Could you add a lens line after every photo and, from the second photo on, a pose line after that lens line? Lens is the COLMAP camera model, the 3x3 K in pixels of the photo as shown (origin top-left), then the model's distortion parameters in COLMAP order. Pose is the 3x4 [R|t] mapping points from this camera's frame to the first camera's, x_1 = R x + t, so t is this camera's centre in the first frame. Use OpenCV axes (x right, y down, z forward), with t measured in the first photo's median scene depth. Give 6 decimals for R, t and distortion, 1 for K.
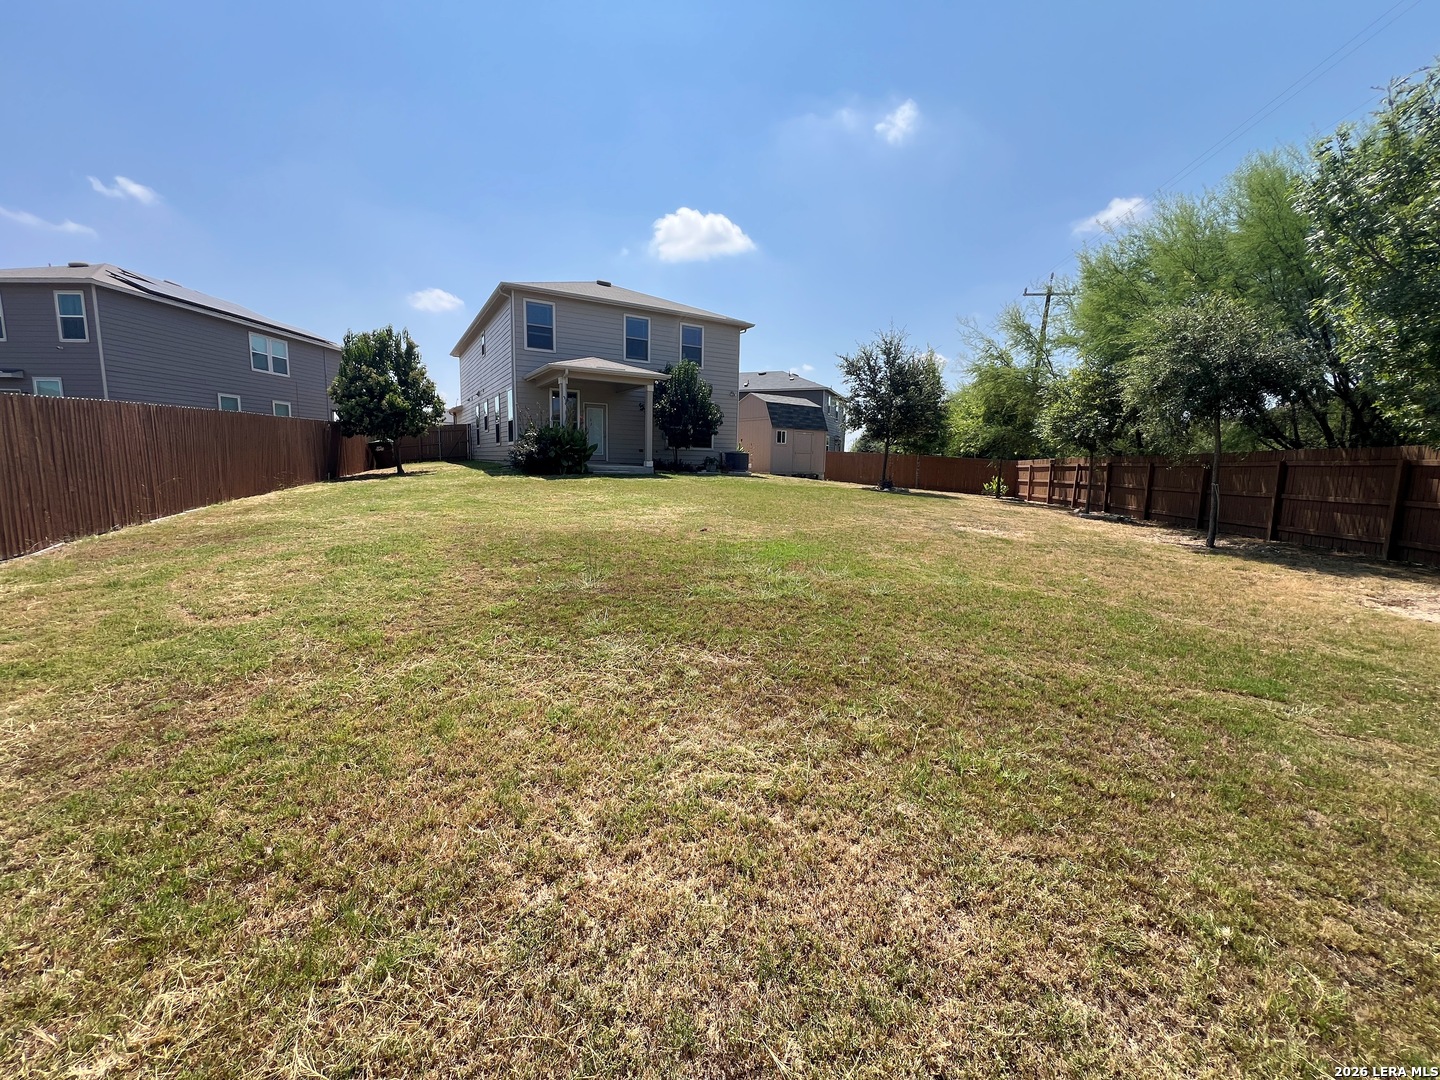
lens RADIAL K [[580.2, 0, 719.6], [0, 580.2, 537.2], [0, 0, 1]] dist [0.000538, 0.000787]
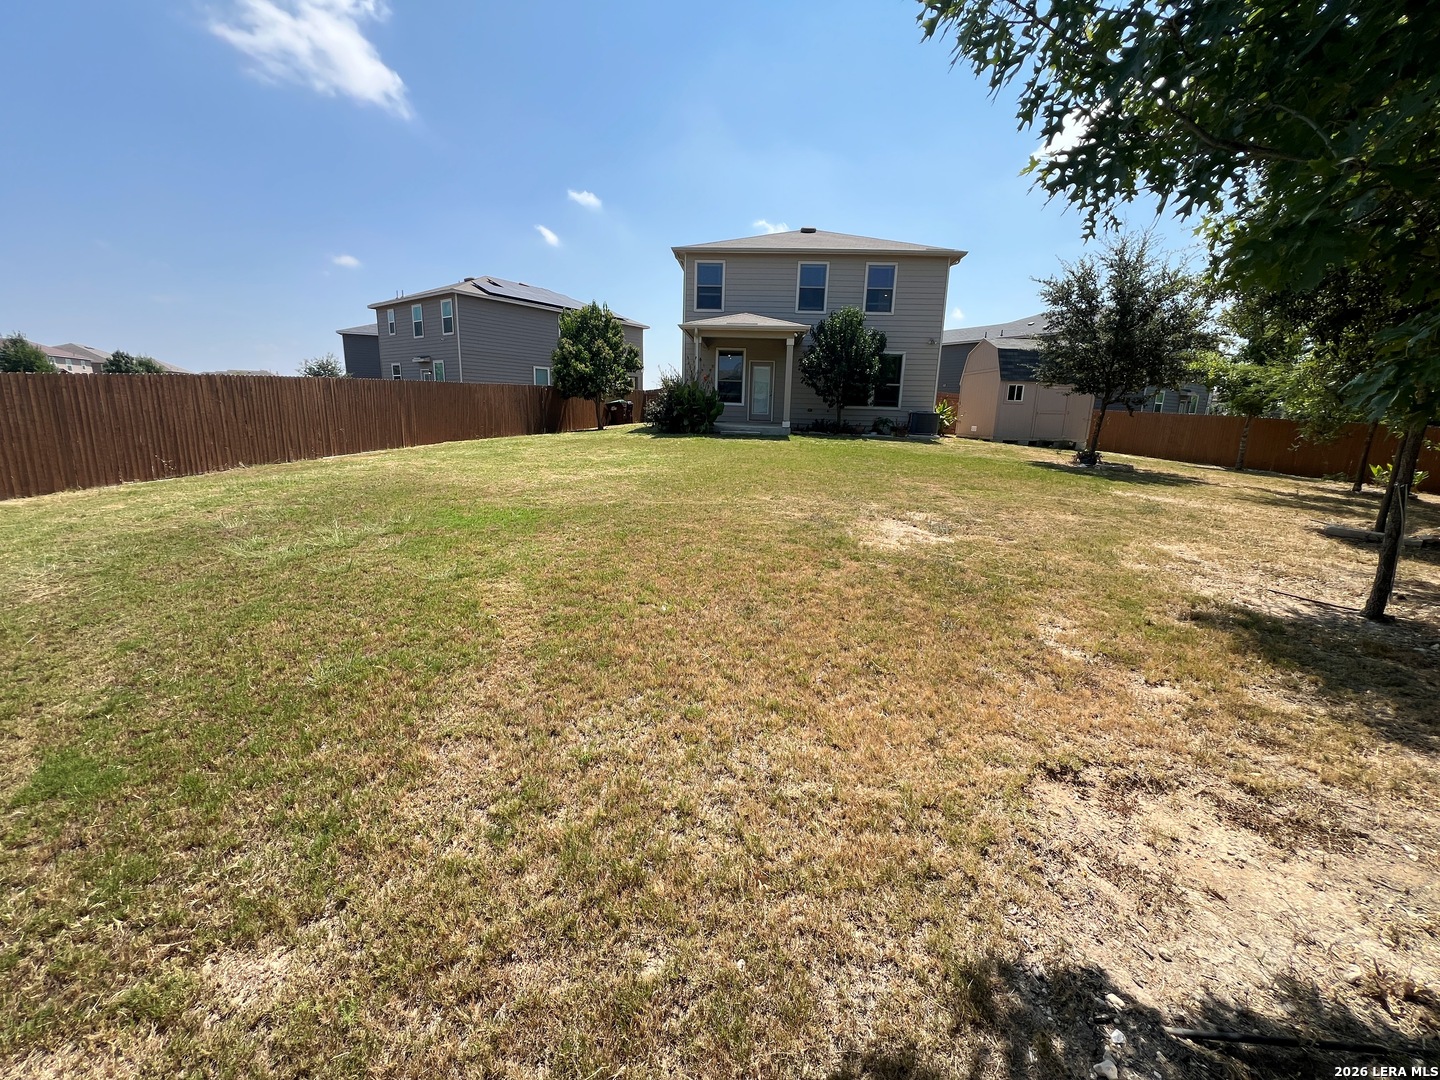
lens RADIAL K [[580.2, 0, 720.2], [0, 580.2, 536.5], [0, 0, 1]] dist [0.000538, 0.000787]
pose [[0.829047, 0.119418, -0.546278, 0.305575], [-0.083454, 0.992413, 0.090292, -0.020950], [0.552916, -0.029268, 0.832723, 0.144893]]
